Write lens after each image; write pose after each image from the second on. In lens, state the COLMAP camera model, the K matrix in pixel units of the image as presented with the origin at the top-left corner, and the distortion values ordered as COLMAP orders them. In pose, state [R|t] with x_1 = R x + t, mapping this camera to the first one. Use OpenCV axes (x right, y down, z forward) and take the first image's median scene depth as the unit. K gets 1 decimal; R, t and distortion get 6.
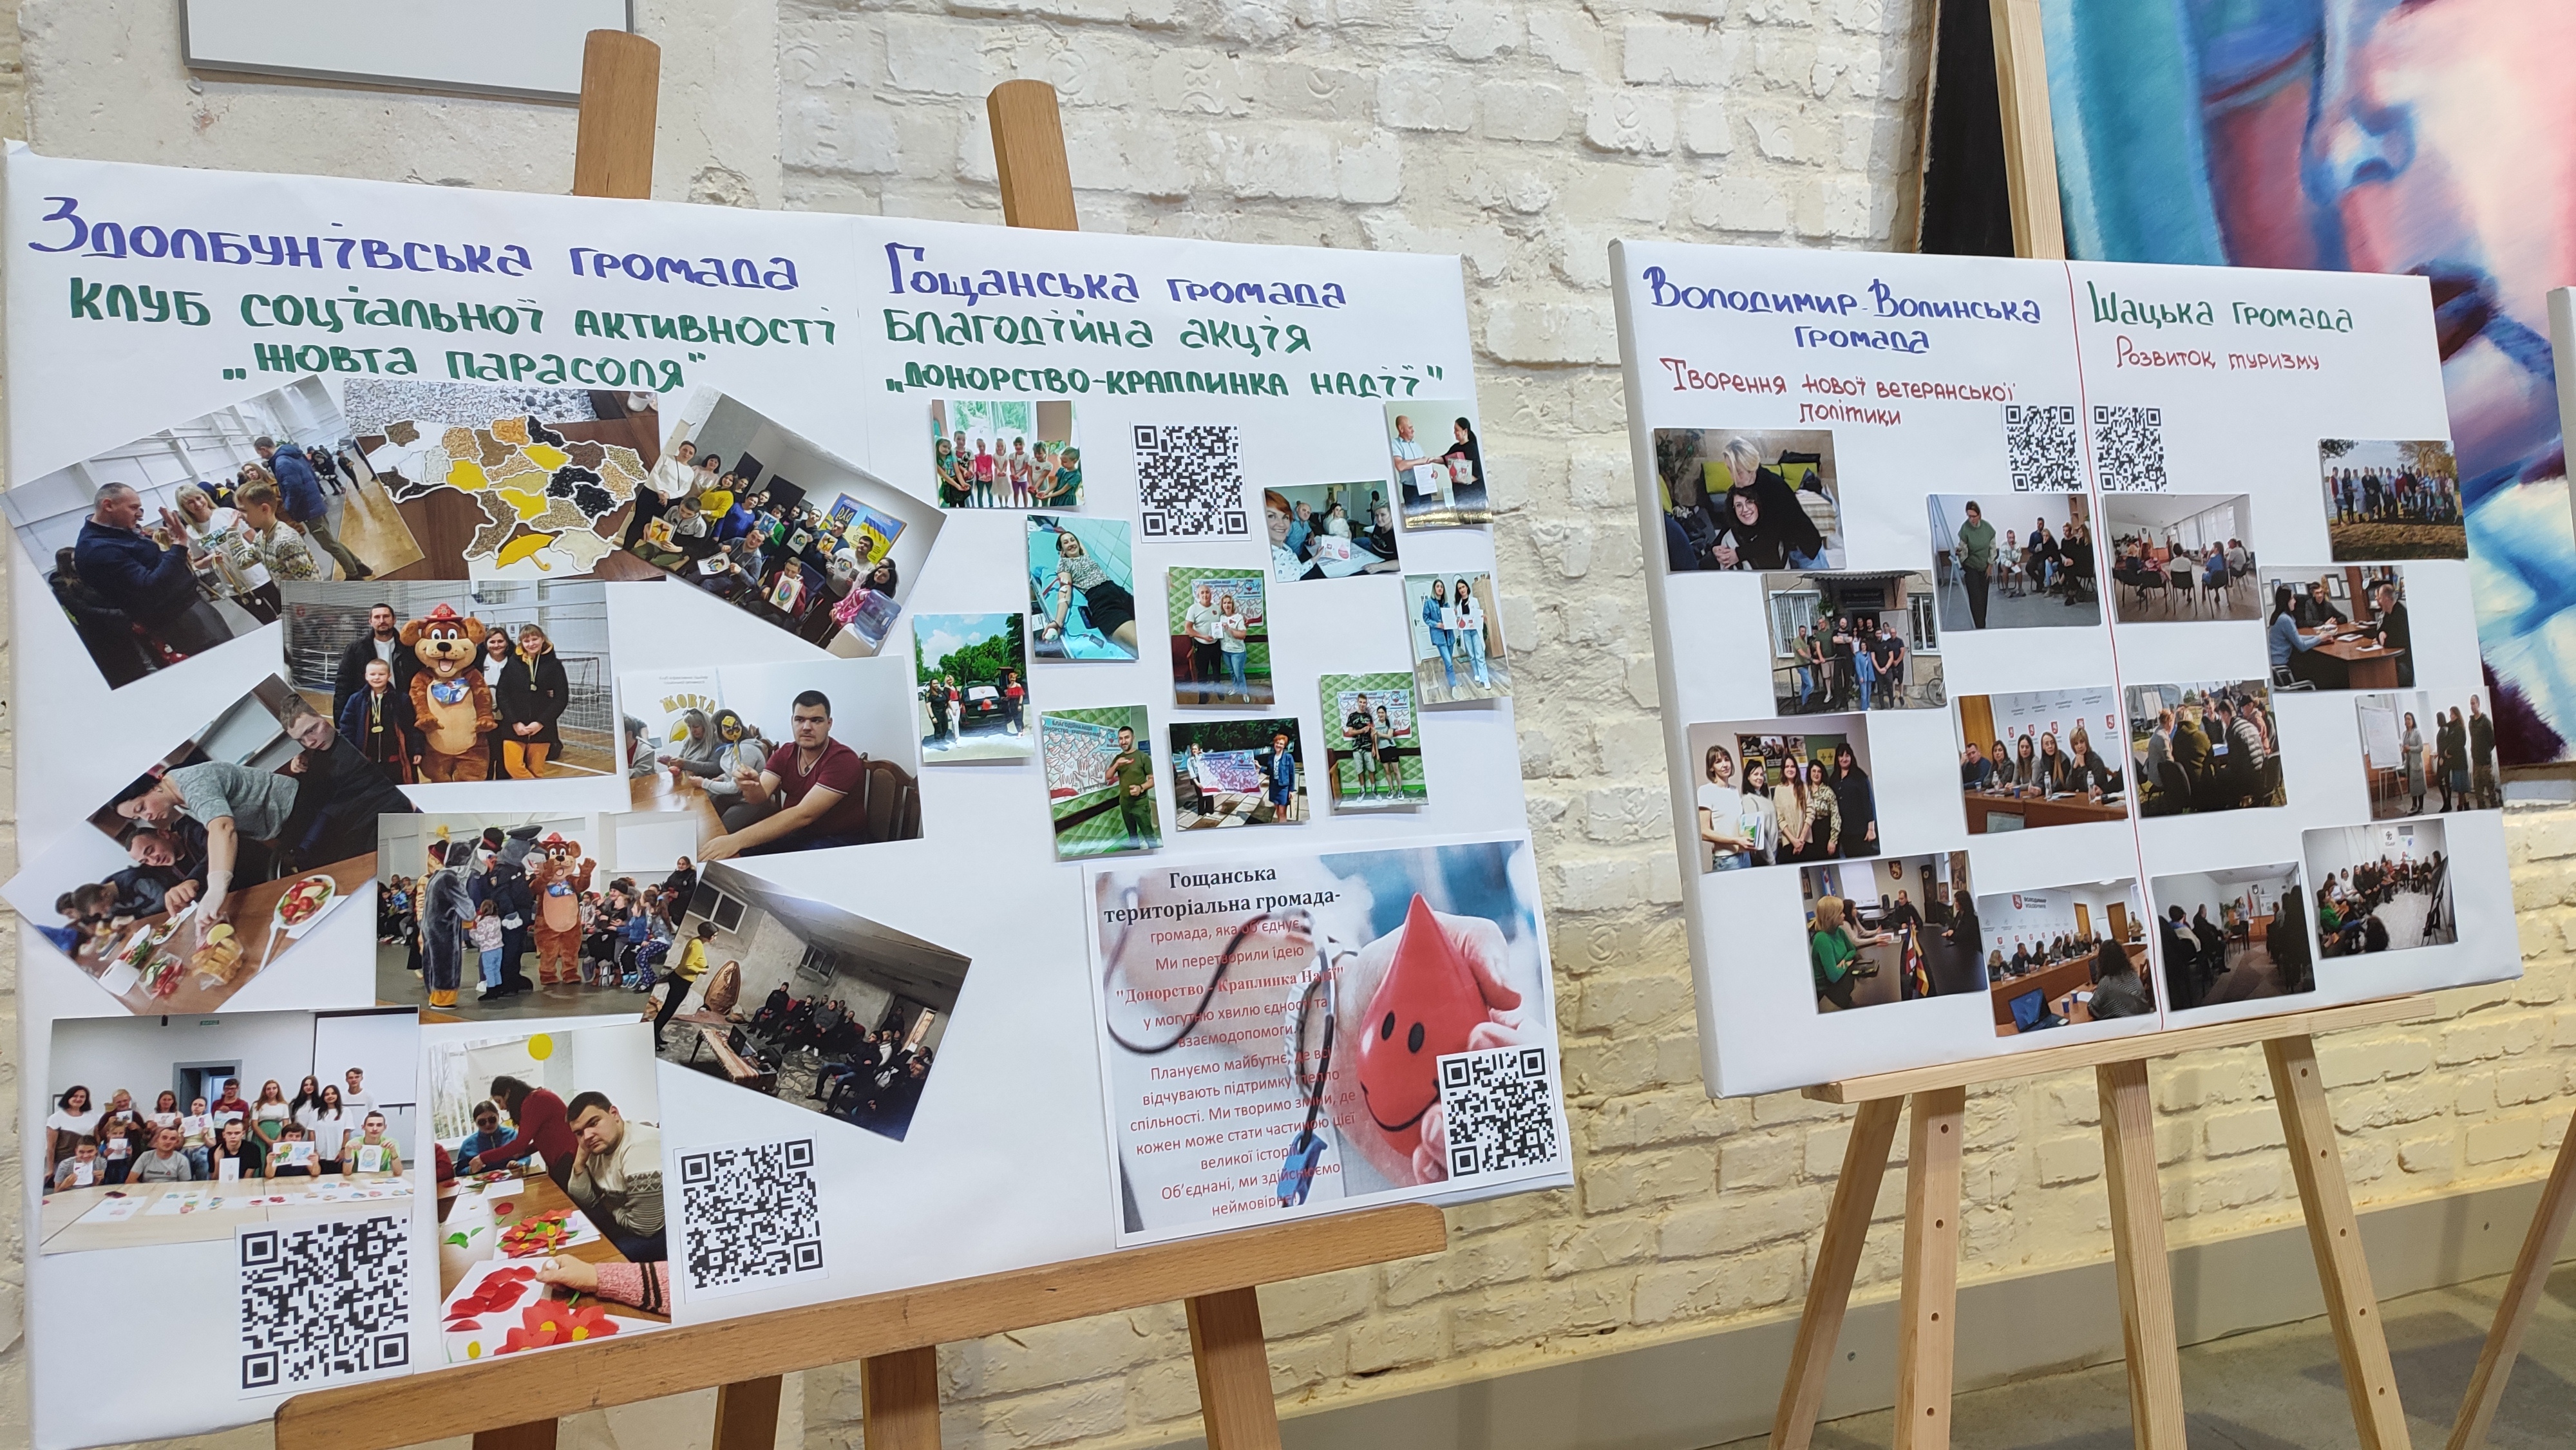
lens RADIAL K [[1855.3, 0, 1296.8], [0, 1855.3, 727.0], [0, 0, 1]] dist [0.015760, -0.011058]
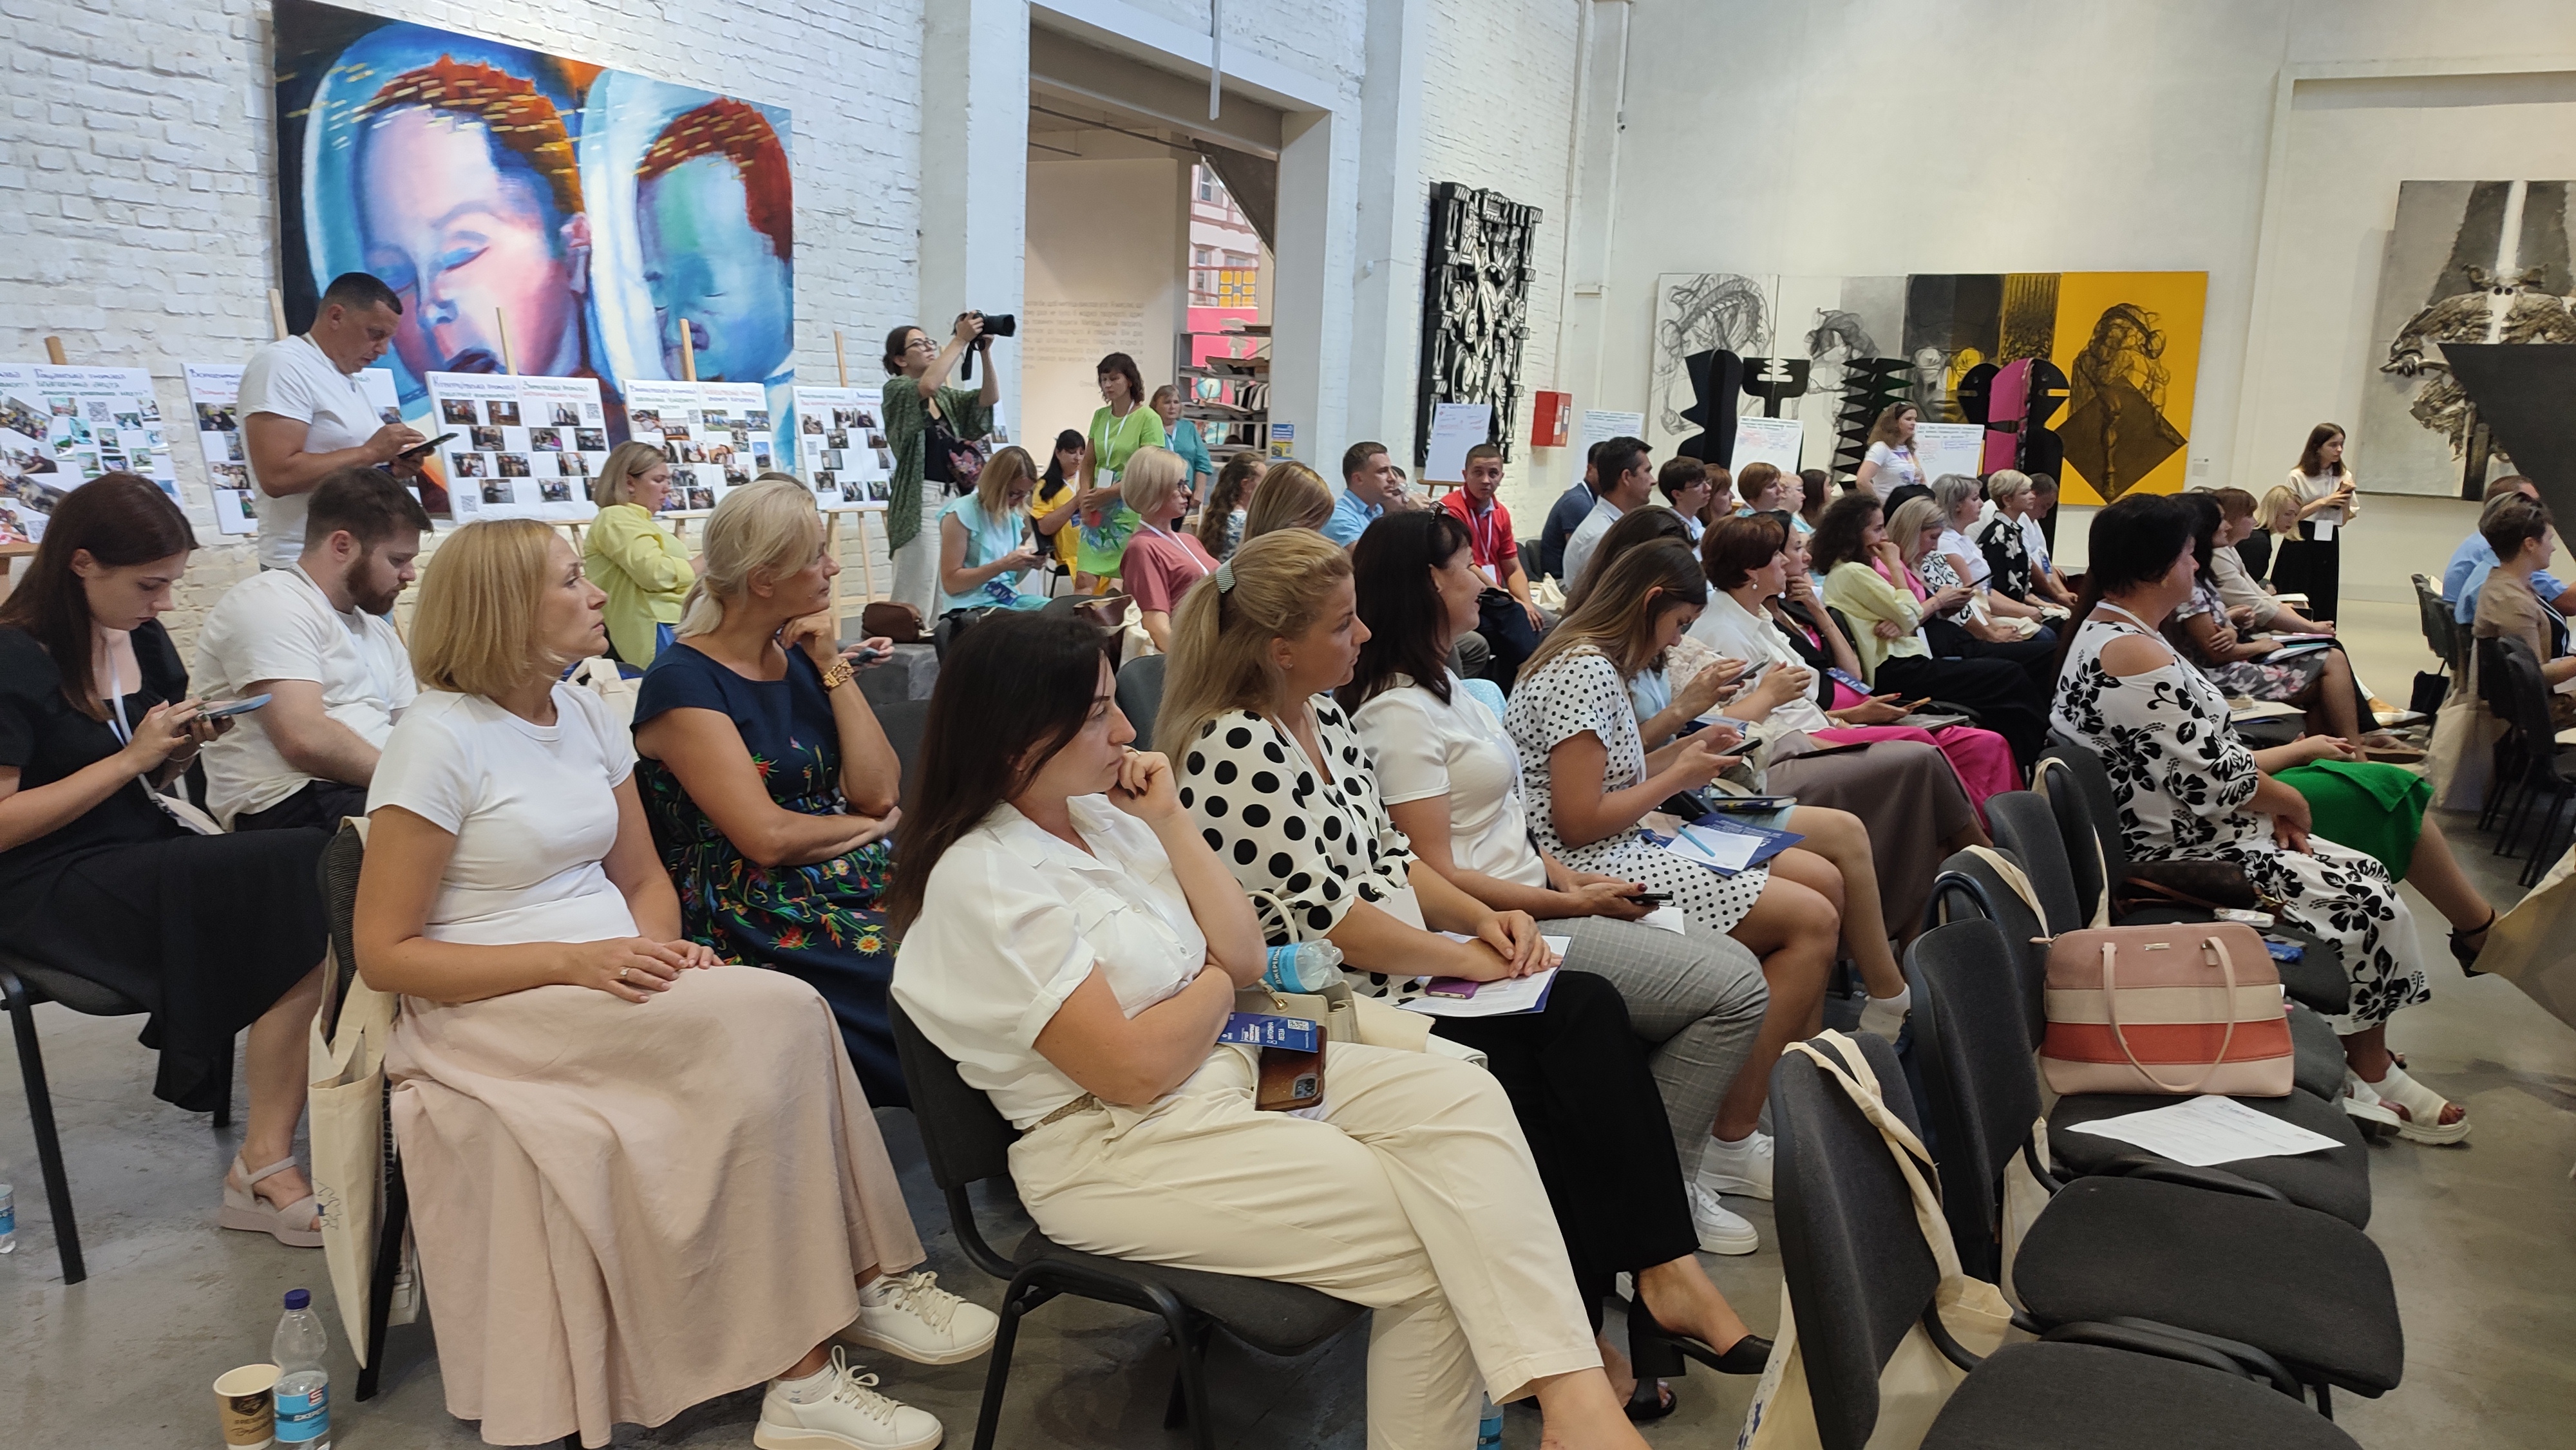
lens RADIAL K [[1855.3, 0, 1290.3], [0, 1855.3, 720.3], [0, 0, 1]] dist [0.015760, -0.011058]
pose [[0.764025, -0.089838, 0.638901, -0.533547], [0.067825, 0.995955, 0.058937, 0.379415], [-0.641611, -0.001696, 0.767028, -3.021016]]
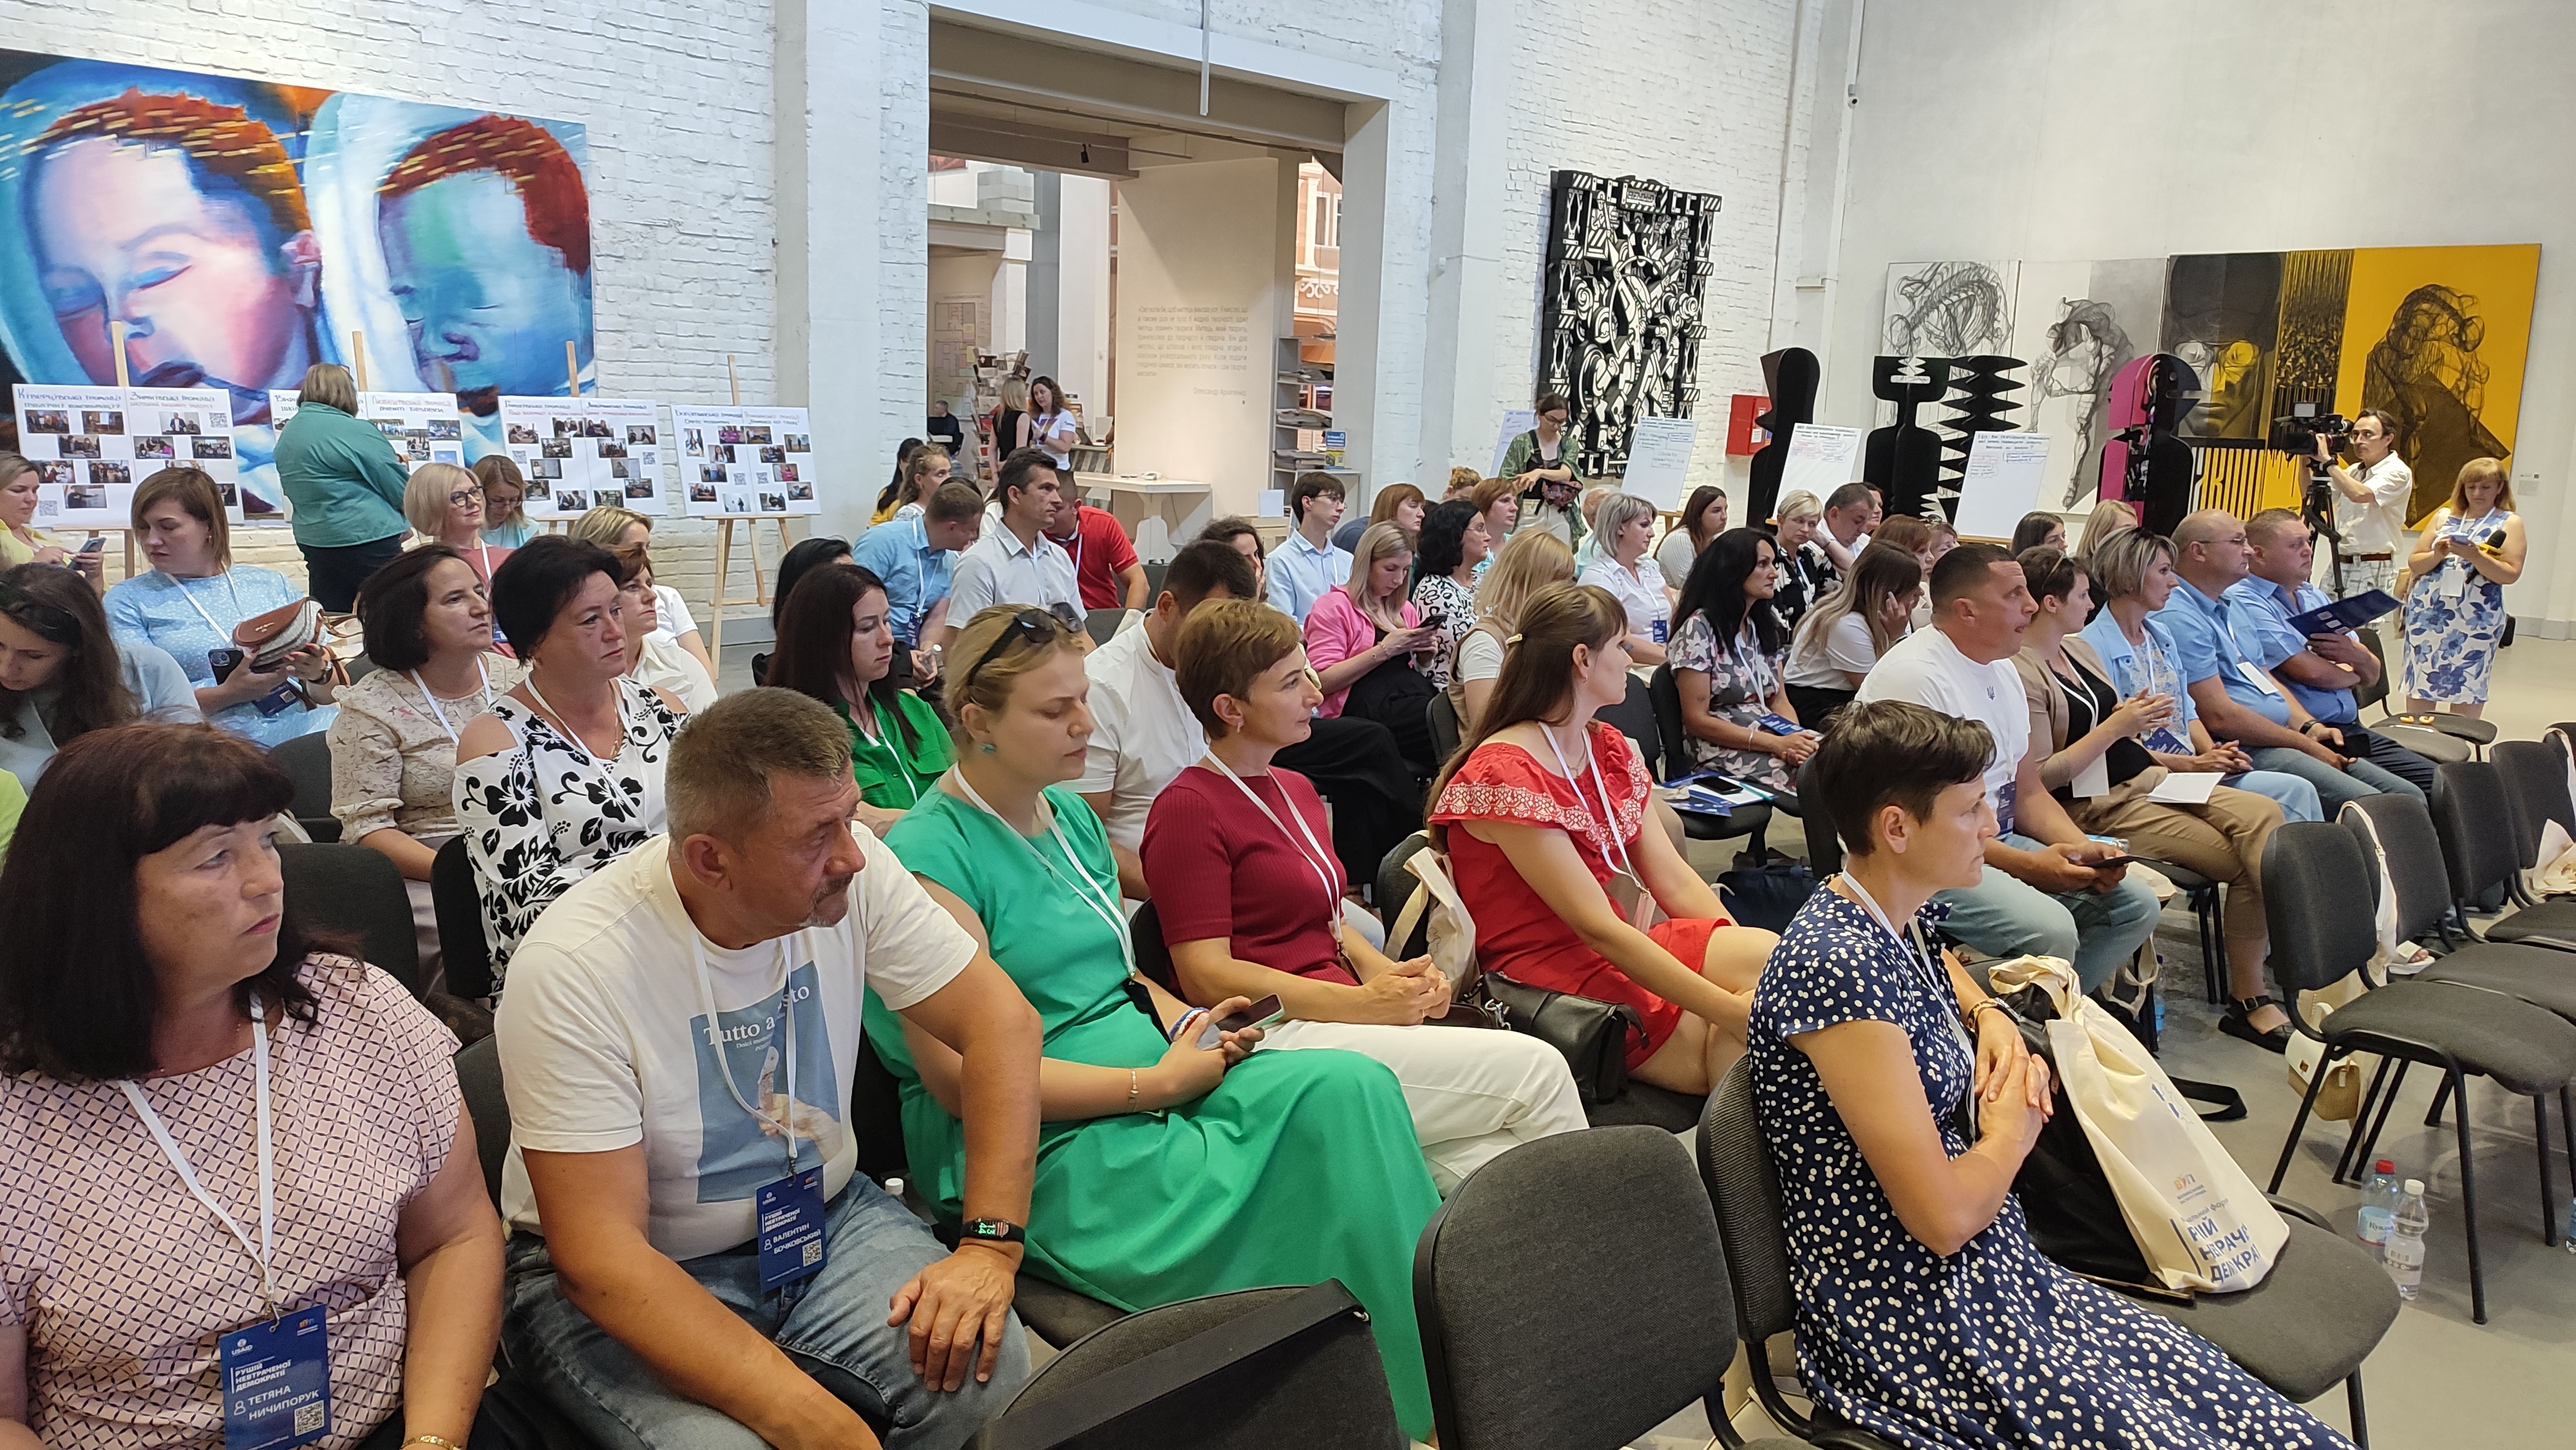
lens RADIAL K [[1855.3, 0, 1284.9], [0, 1855.3, 704.3], [0, 0, 1]] dist [0.015760, -0.011058]
pose [[0.918506, -0.046032, 0.392718, 1.417463], [0.036361, 0.998825, 0.032032, 0.436479], [-0.393731, -0.015142, 0.919101, -3.750771]]
